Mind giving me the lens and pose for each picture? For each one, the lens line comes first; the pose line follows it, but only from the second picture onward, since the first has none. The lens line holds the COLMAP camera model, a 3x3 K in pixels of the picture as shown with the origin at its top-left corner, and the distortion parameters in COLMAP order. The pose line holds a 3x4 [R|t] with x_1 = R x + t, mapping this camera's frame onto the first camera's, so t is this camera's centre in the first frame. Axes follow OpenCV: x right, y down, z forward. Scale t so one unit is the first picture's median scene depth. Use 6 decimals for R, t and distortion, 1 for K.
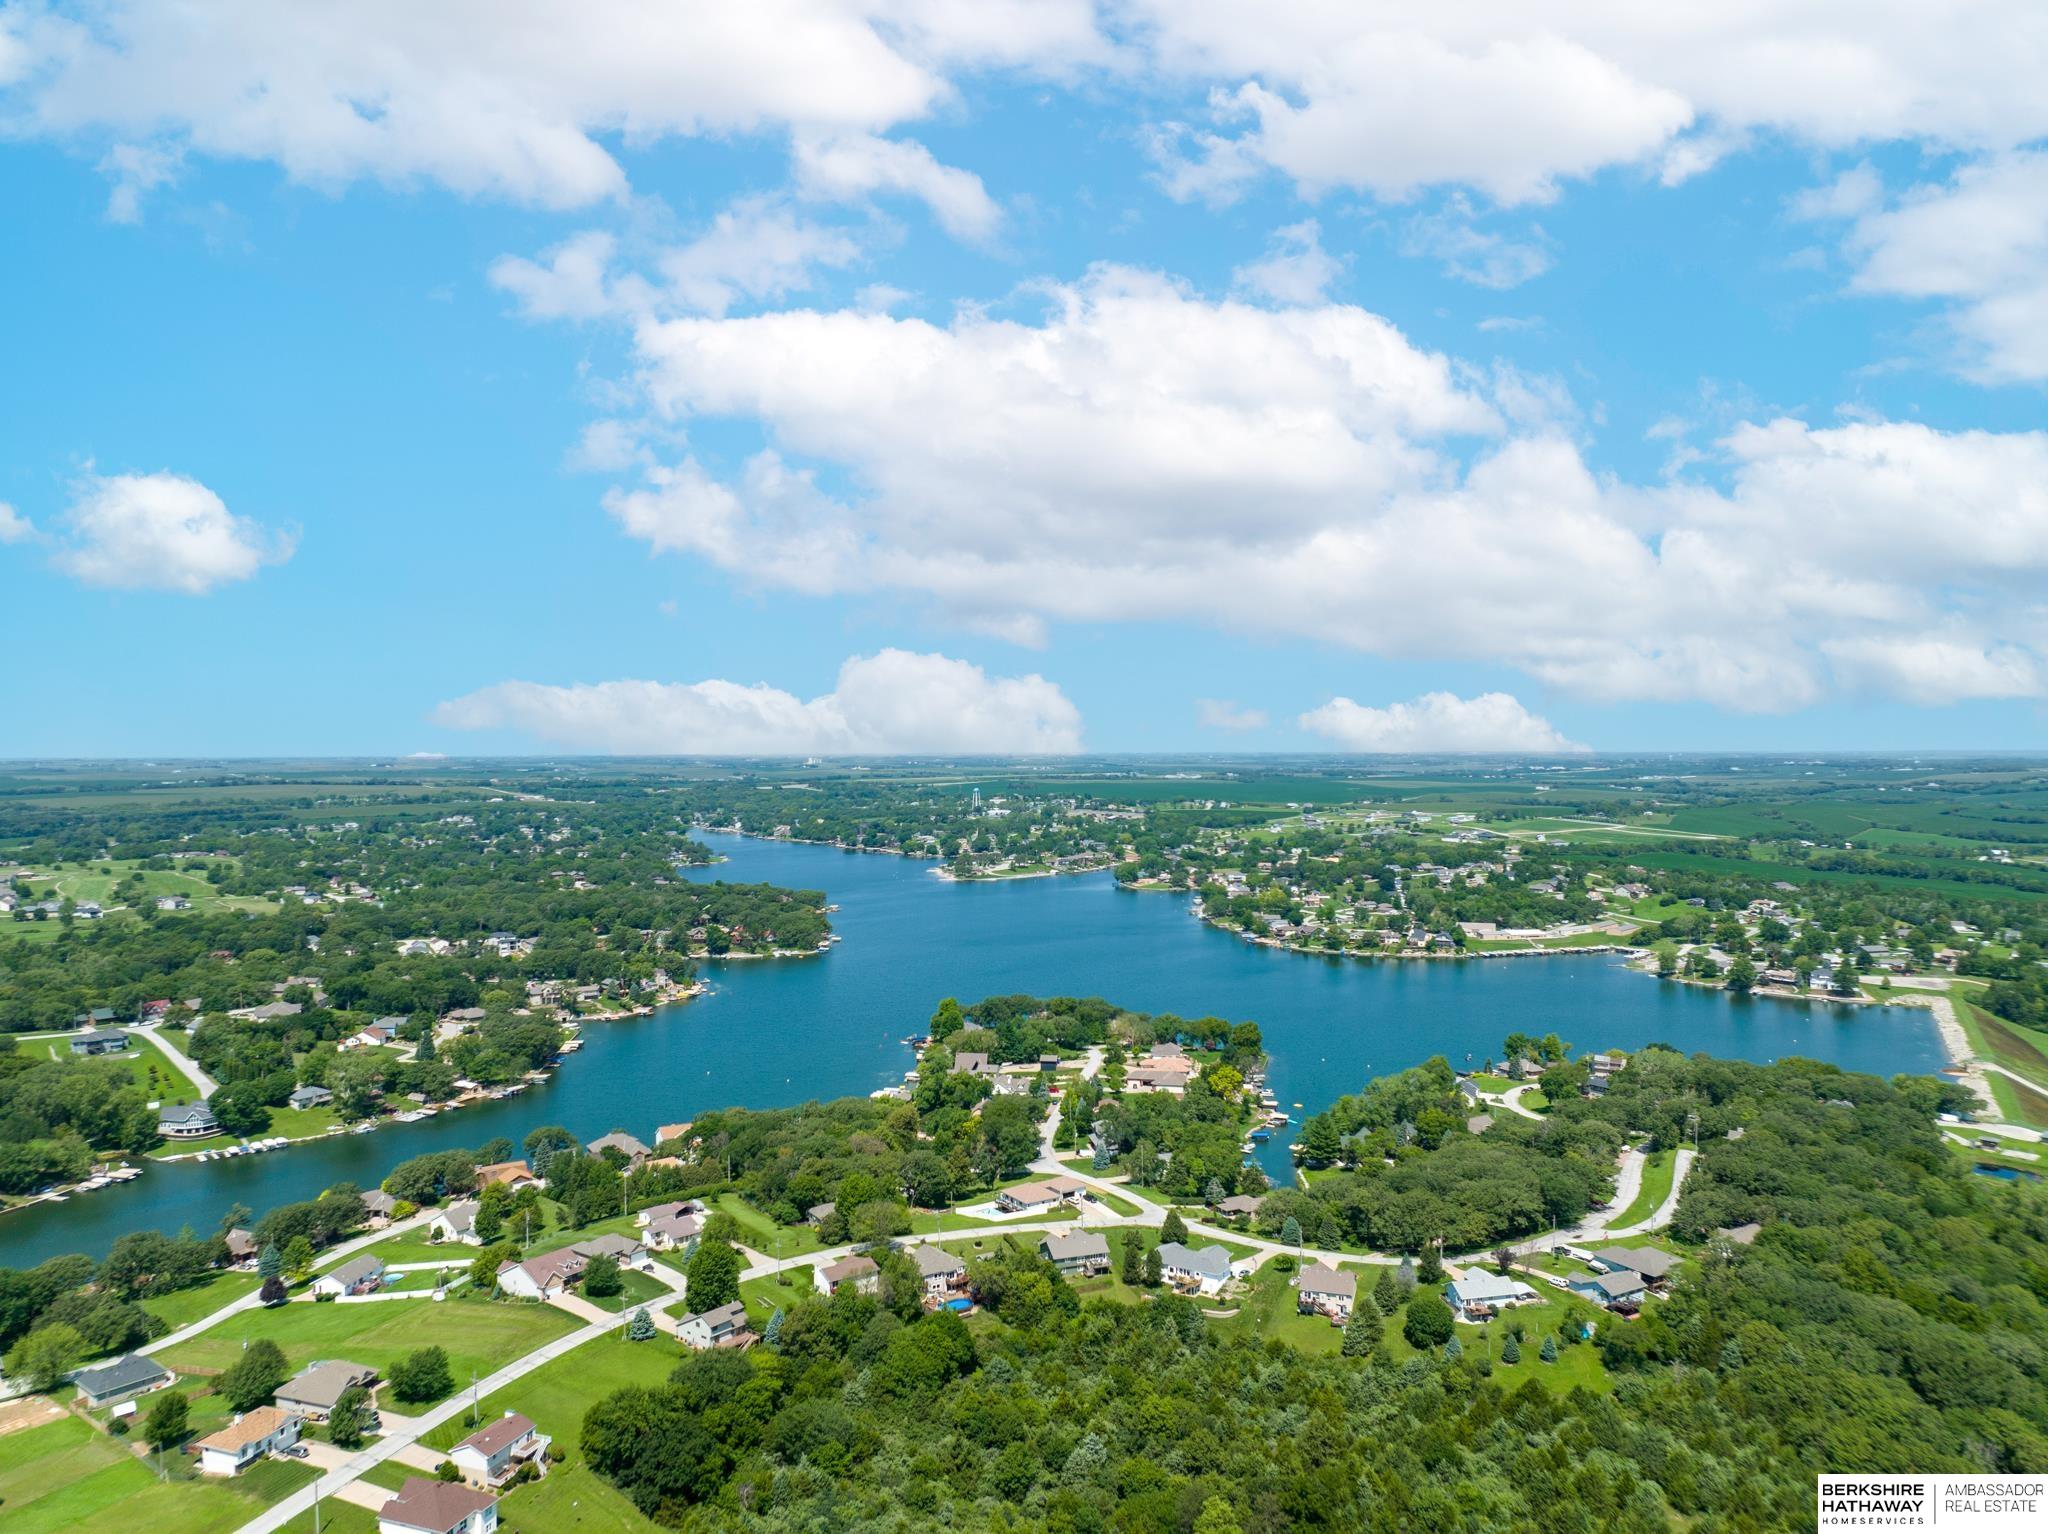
lens RADIAL K [[1440.6, 0, 1023.4], [0, 1440.6, 758.1], [0, 0, 1]] dist [-0.028416, -0.010314]
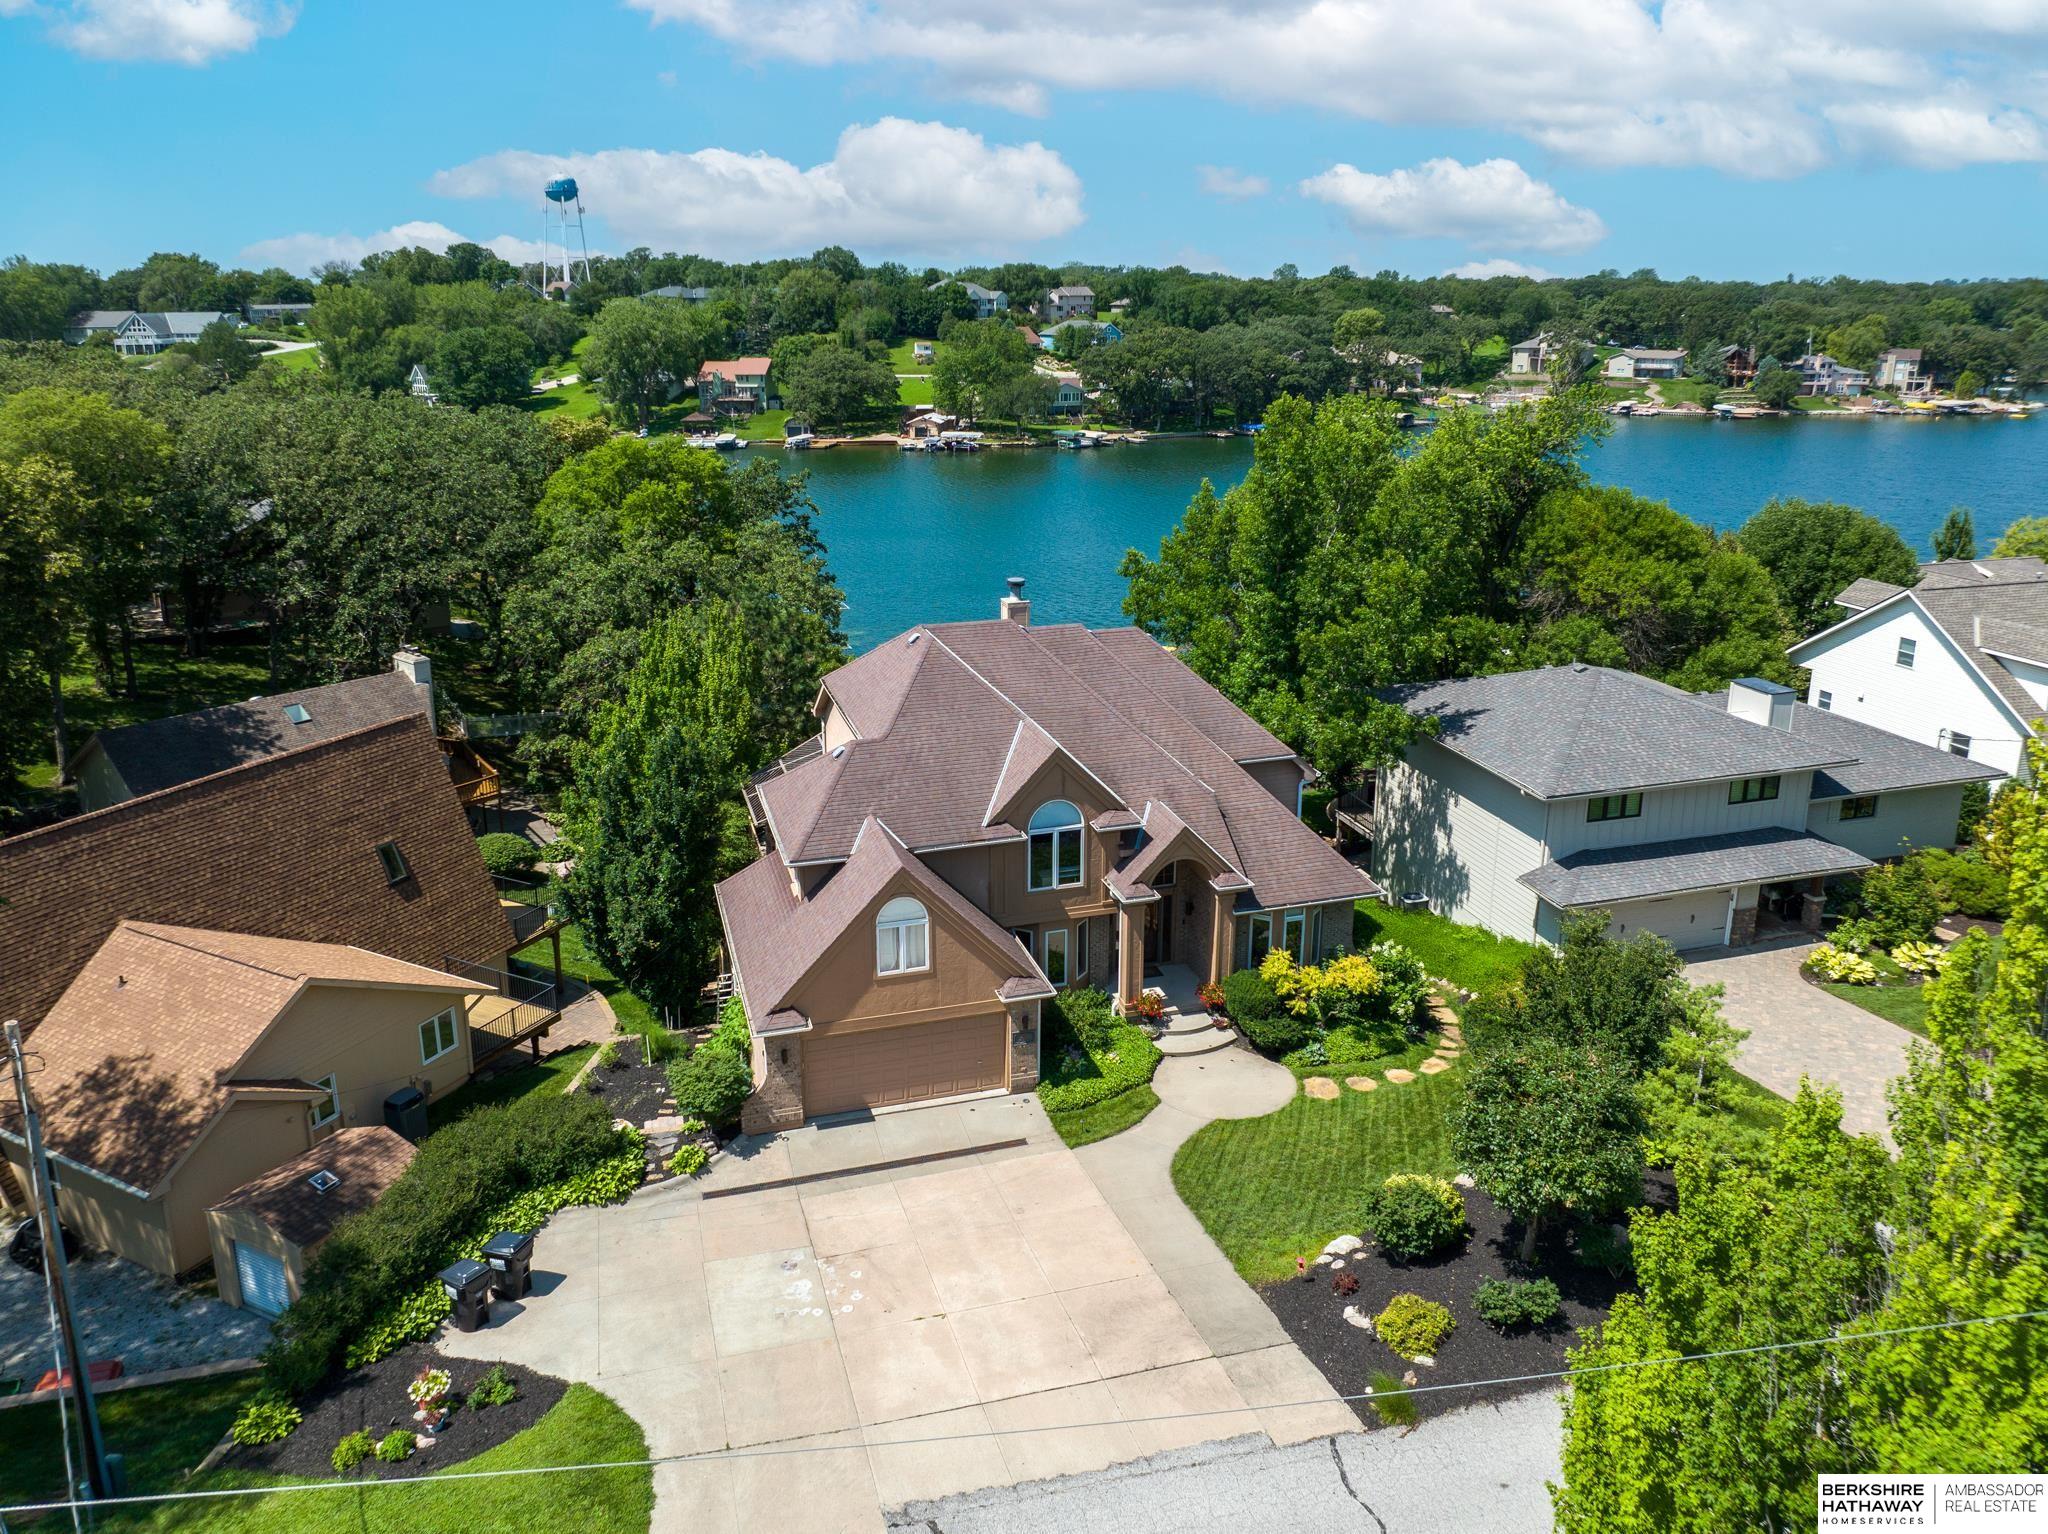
lens RADIAL K [[1459.2, 0, 1027.7], [0, 1459.2, 730.0], [0, 0, 1]] dist [-0.034663, -0.003538]
pose [[0.422072, 0.262862, -0.867617, 0.013513], [-0.007252, 0.957989, 0.286714, 0.072202], [0.906534, -0.114722, 0.406246, 0.315574]]
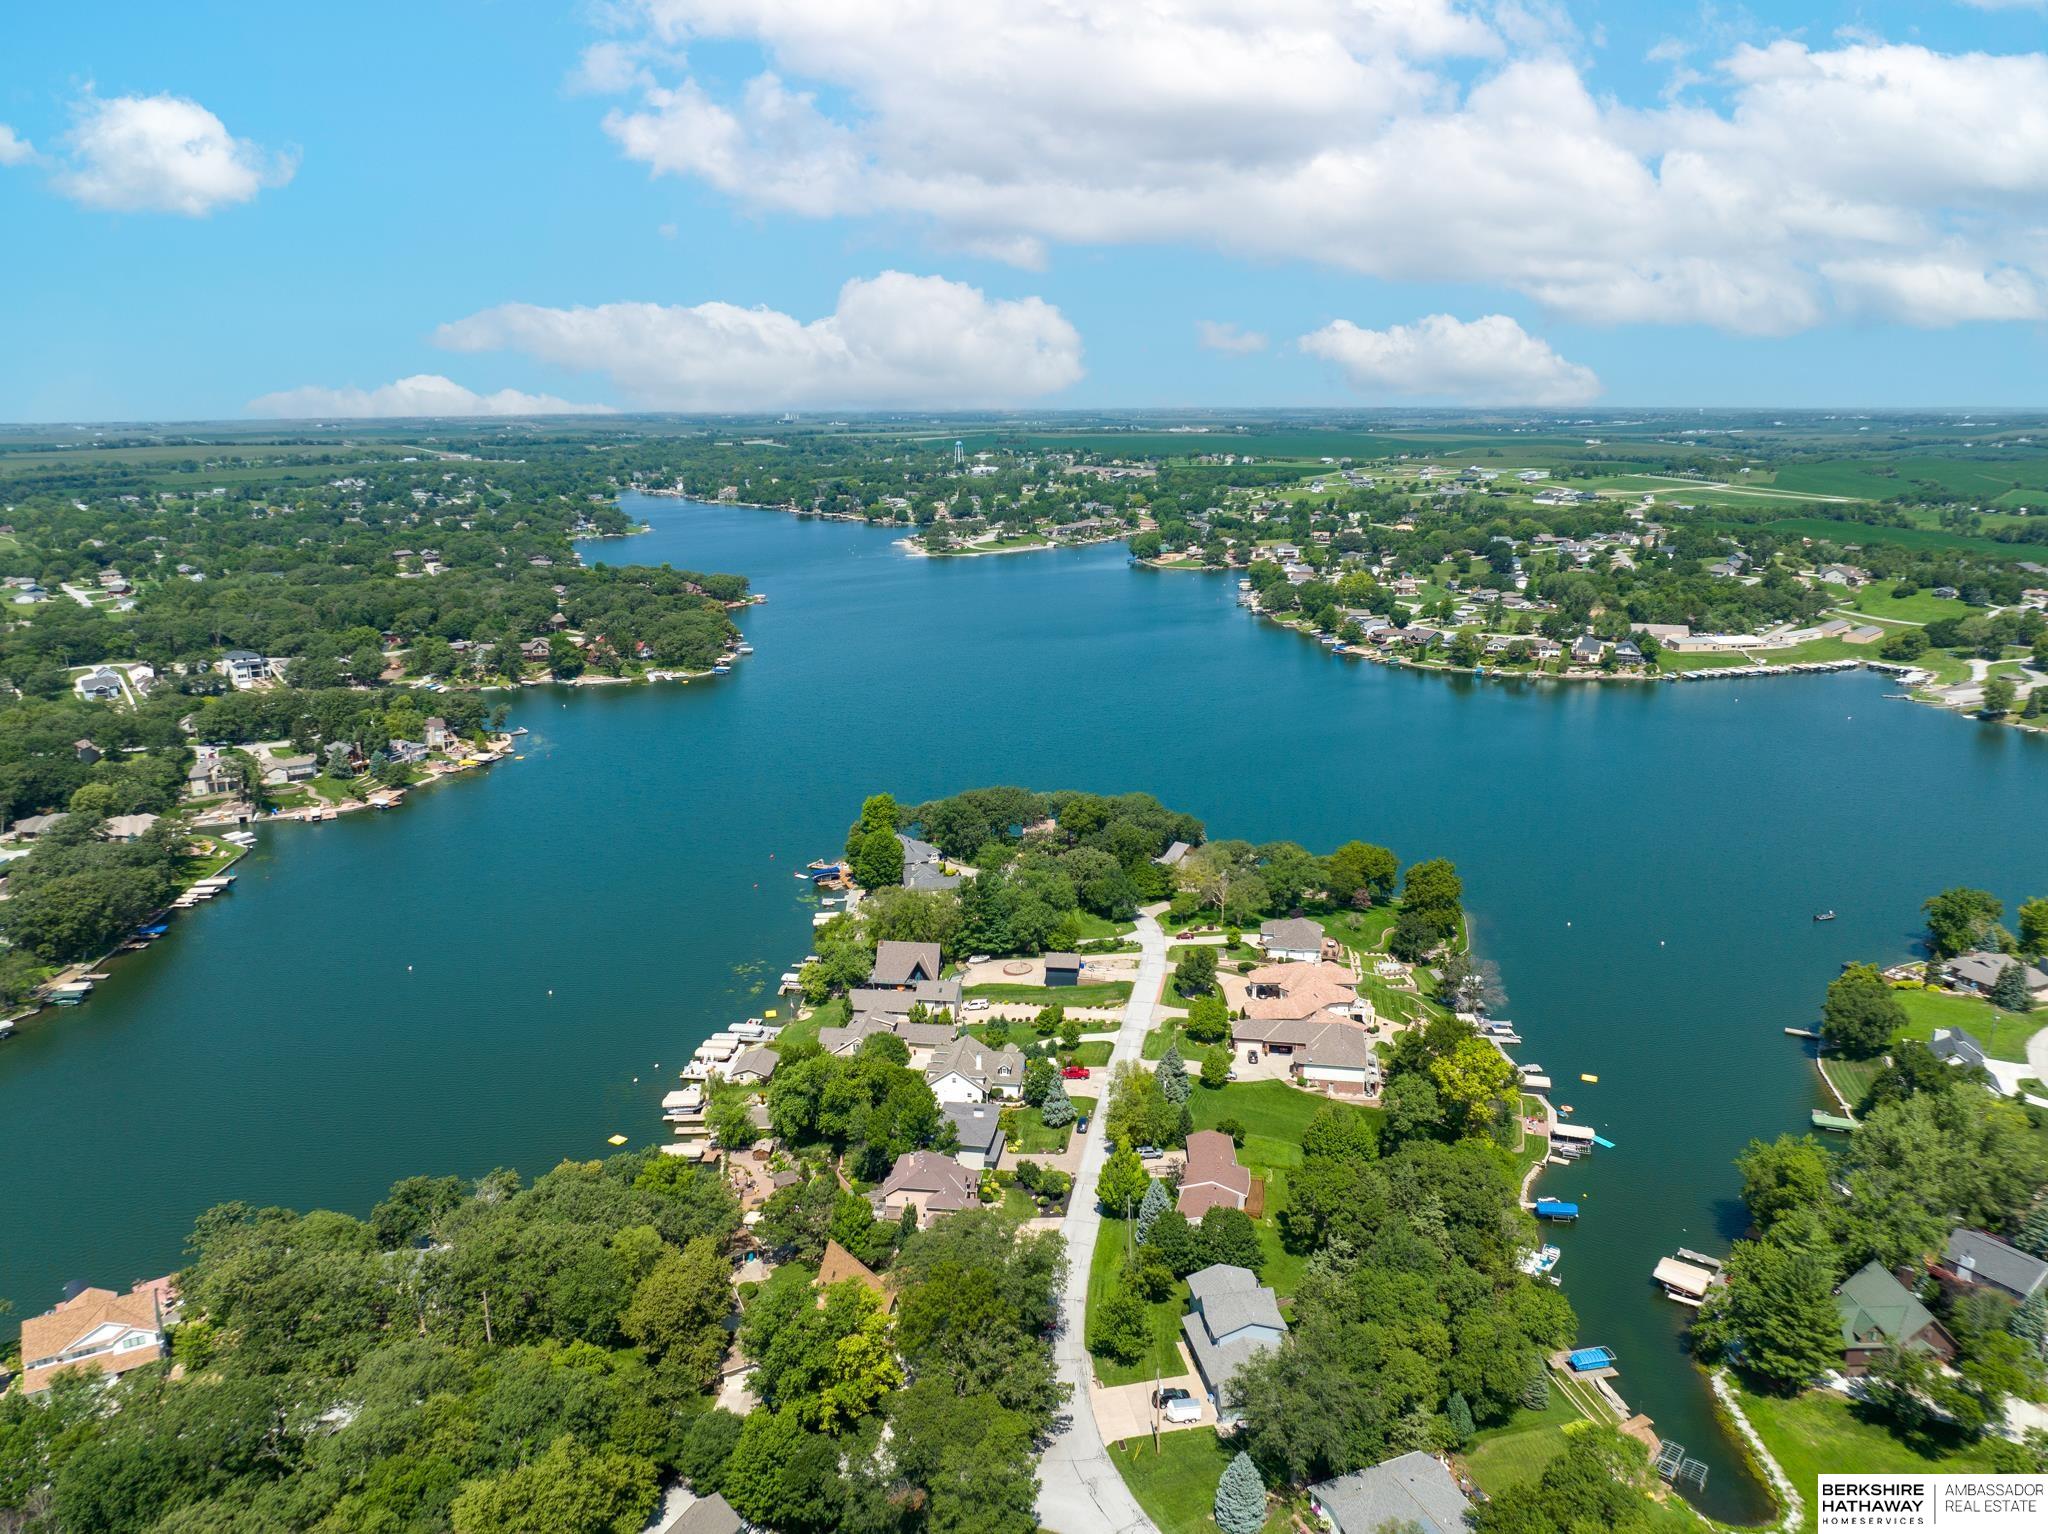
lens RADIAL K [[1440.6, 0, 1023.4], [0, 1440.6, 758.1], [0, 0, 1]] dist [-0.028416, -0.010314]
pose [[0.999972, -0.005257, 0.005329, 0.000732], [0.003878, 0.972741, 0.231860, 0.009921], [-0.006403, -0.231833, 0.972735, 0.203666]]
